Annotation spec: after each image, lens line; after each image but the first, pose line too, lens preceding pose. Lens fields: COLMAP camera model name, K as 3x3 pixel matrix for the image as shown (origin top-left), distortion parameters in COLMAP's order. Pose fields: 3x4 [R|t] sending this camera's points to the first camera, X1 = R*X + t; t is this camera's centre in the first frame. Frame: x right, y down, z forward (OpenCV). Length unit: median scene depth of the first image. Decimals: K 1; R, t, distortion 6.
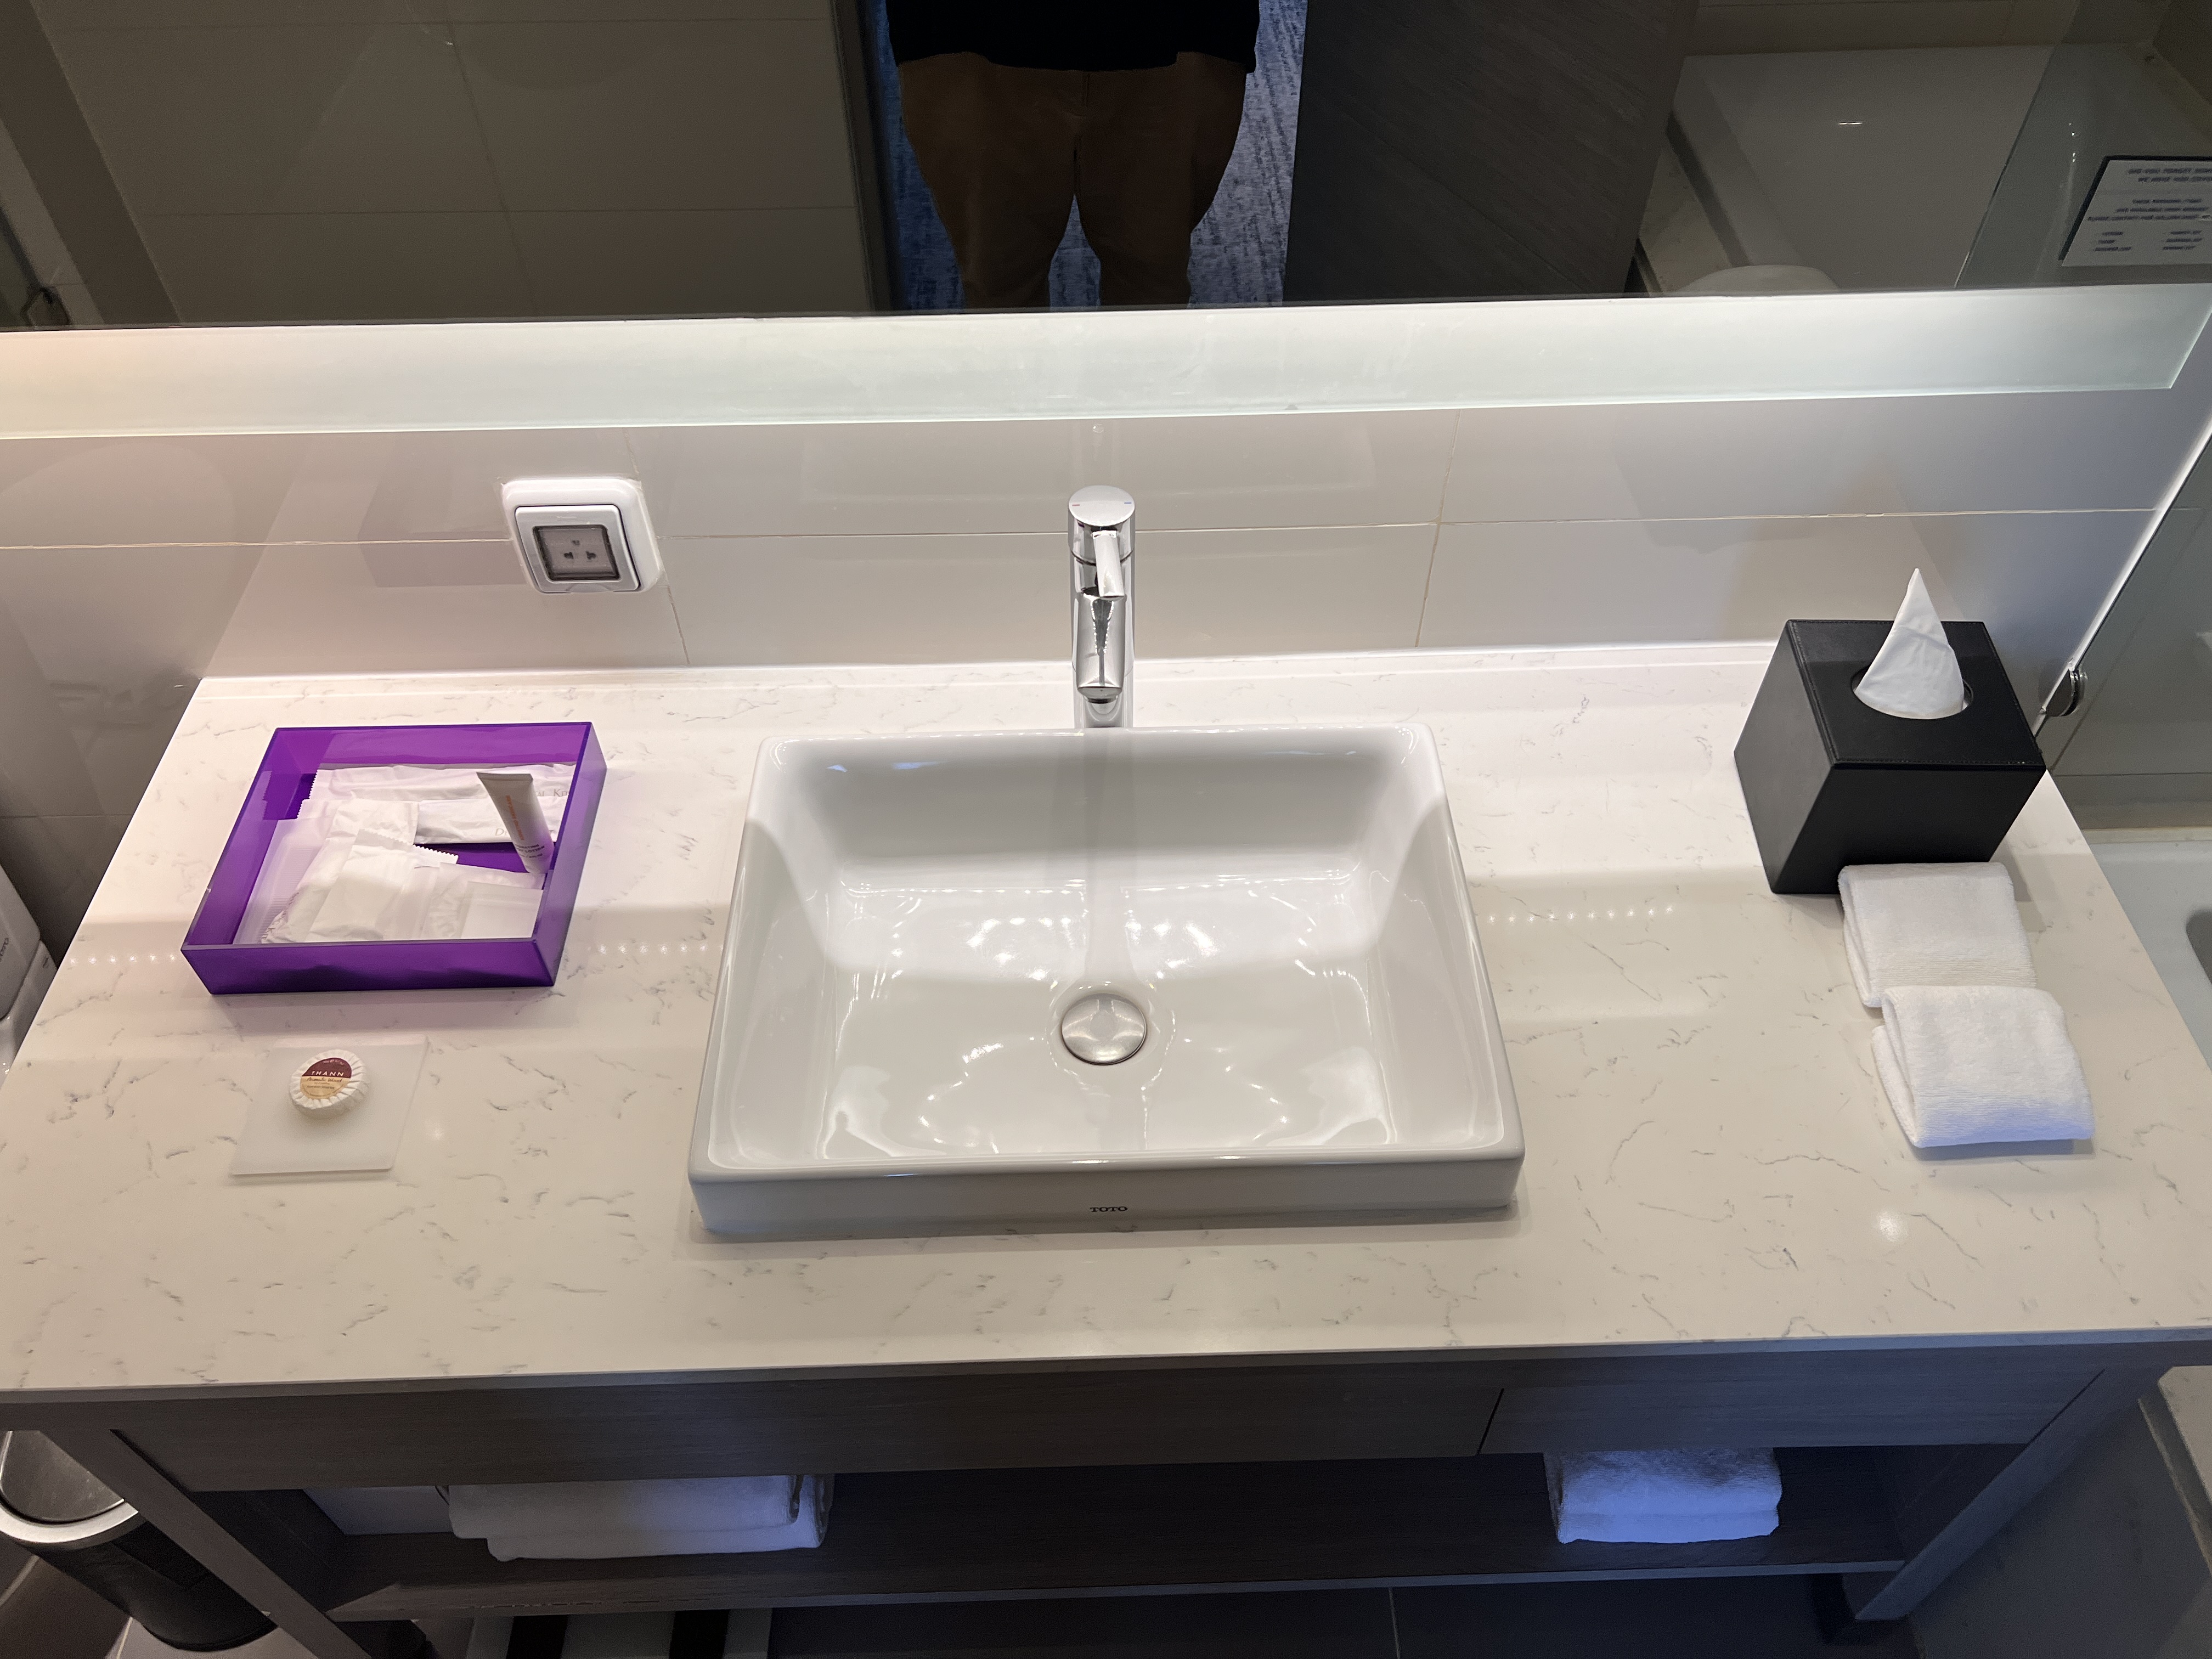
lens RADIAL K [[1667.3, 0, 1116.7], [0, 1667.3, 832.4], [0, 0, 1]] dist [0.040105, -0.060610]
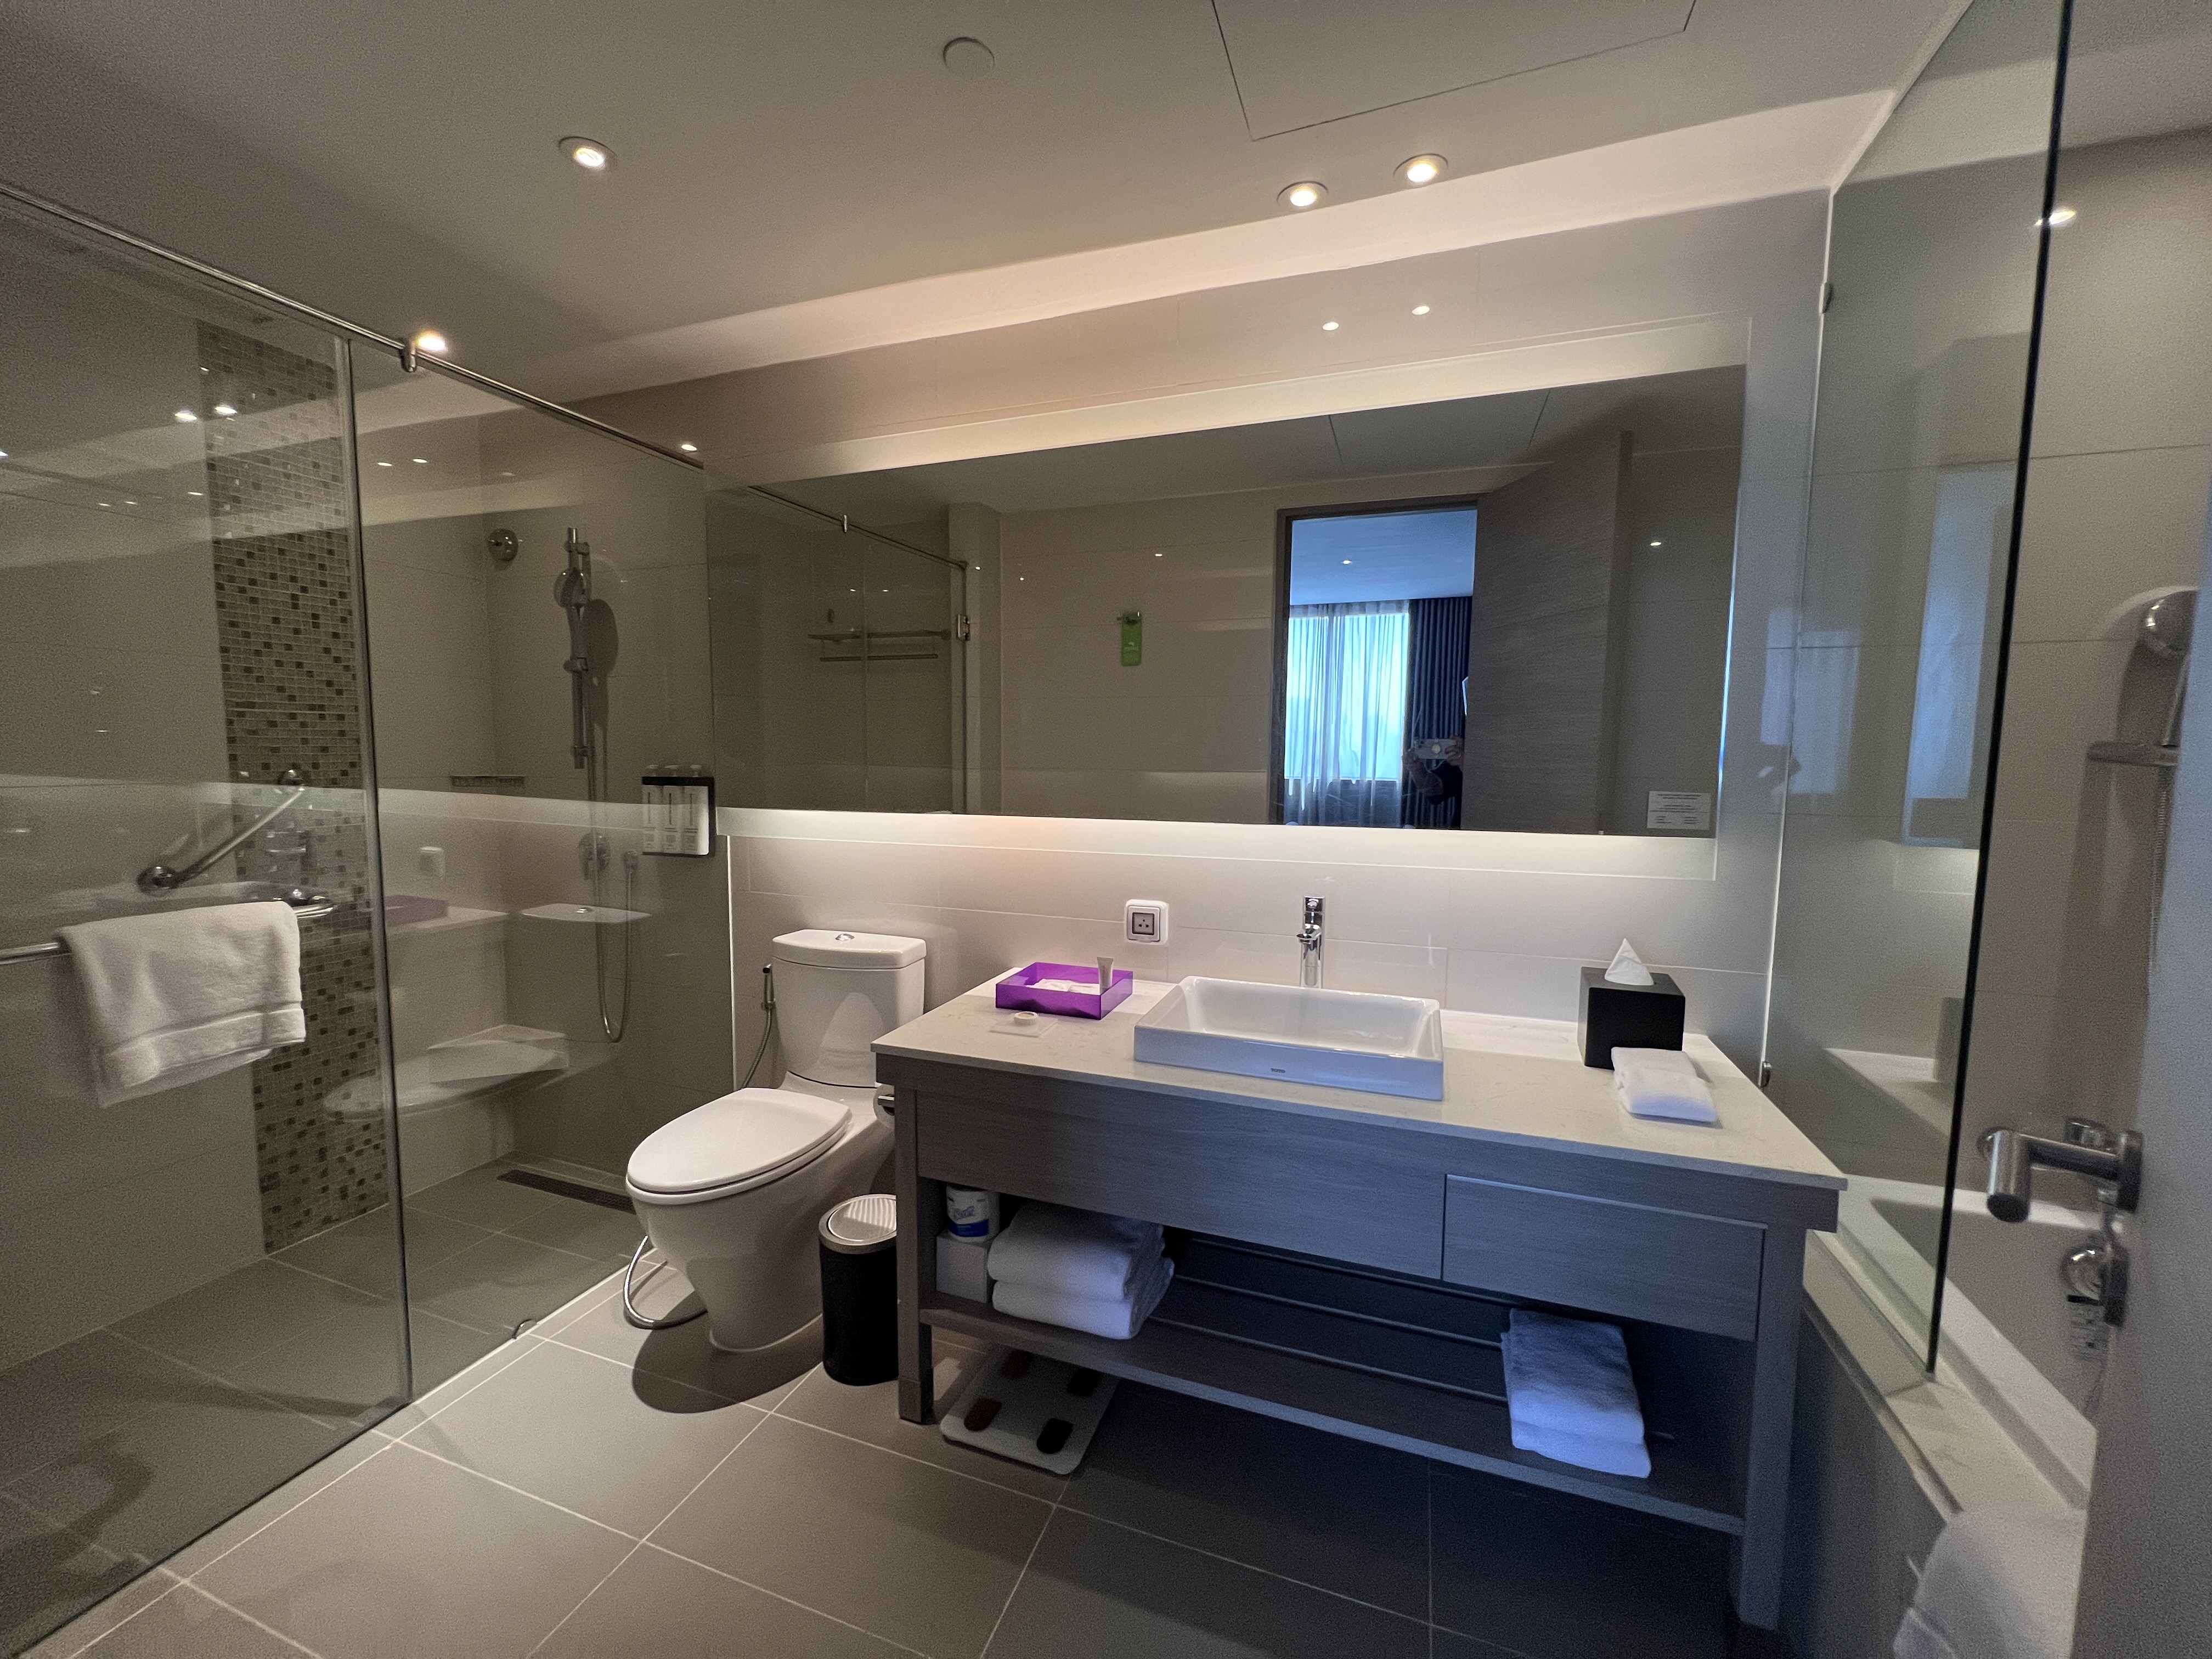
lens RADIAL K [[884.6, 0, 1100.0], [0, 884.6, 821.2], [0, 0, 1]] dist [-0.003016, -0.000436]
pose [[0.929732, 0.042148, -0.365817, 0.190172], [-0.284536, 0.712831, -0.641024, 0.767984], [0.233747, 0.700068, 0.674734, -0.244490]]
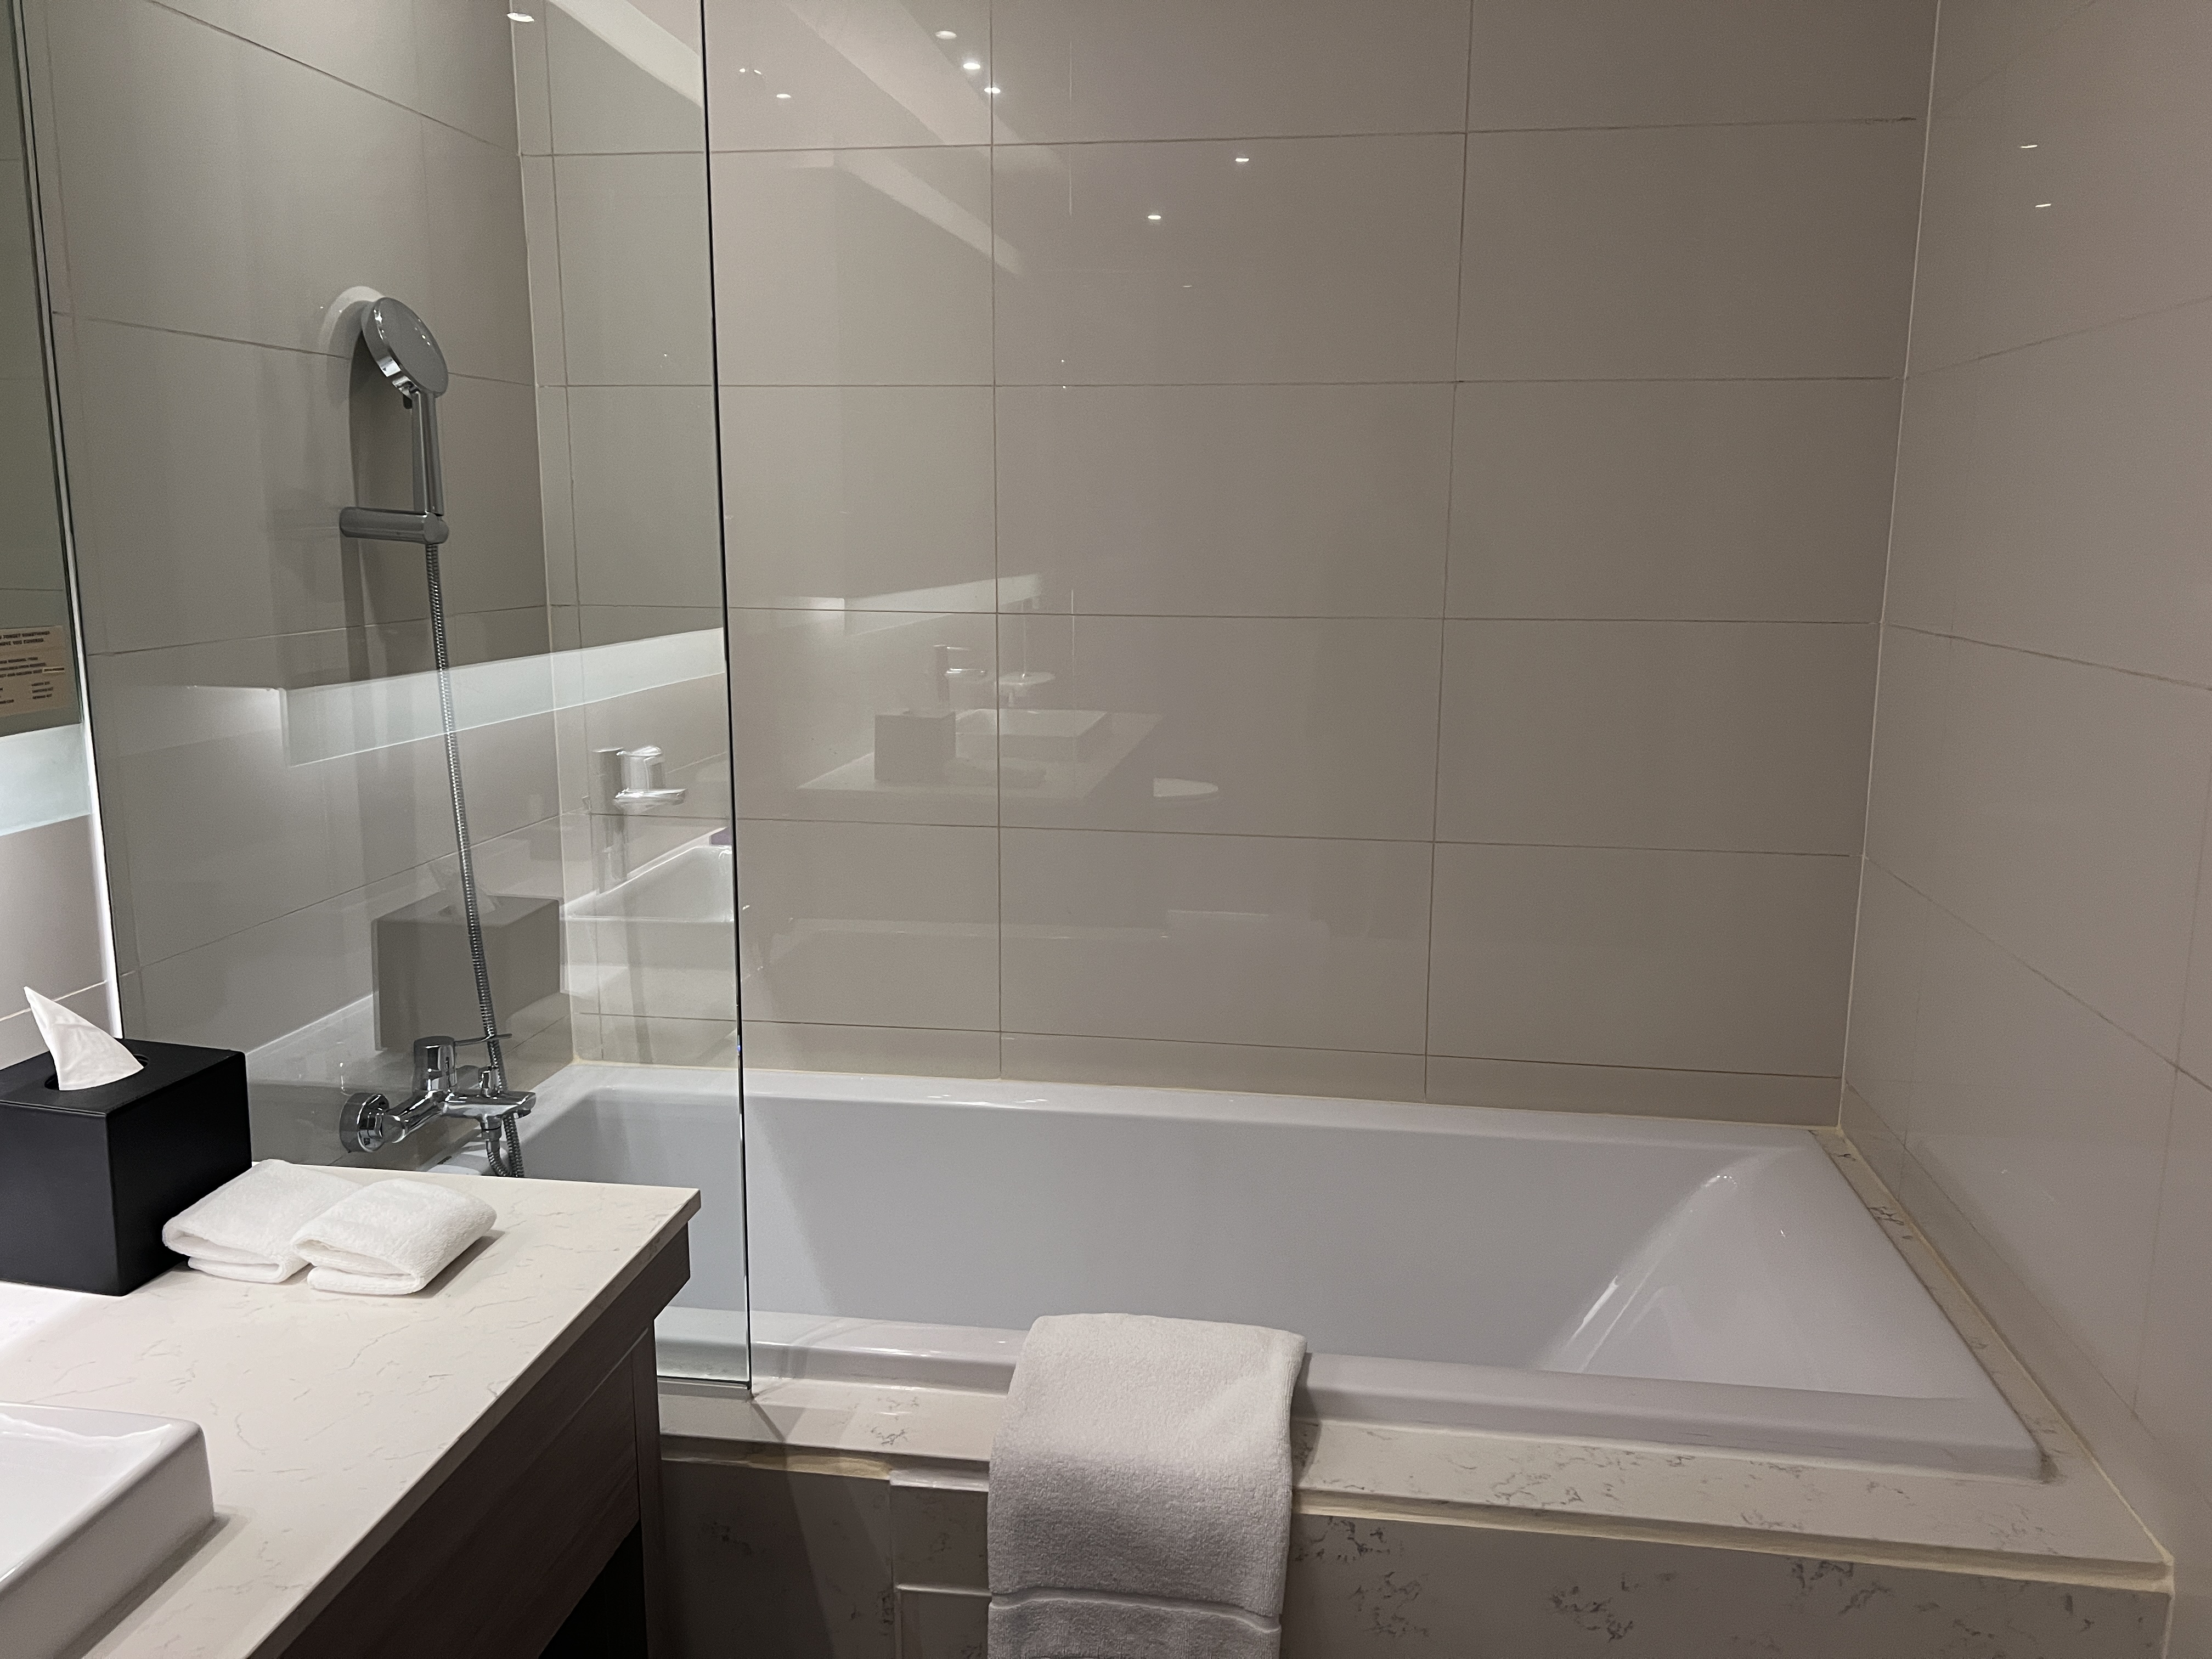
lens RADIAL K [[1667.3, 0, 1113.7], [0, 1667.3, 826.7], [0, 0, 1]] dist [0.040105, -0.060610]
pose [[0.160472, -0.169535, 0.972372, -0.426611], [0.734449, 0.678657, -0.002882, 0.276055], [-0.659419, 0.714620, 0.233420, 0.175804]]
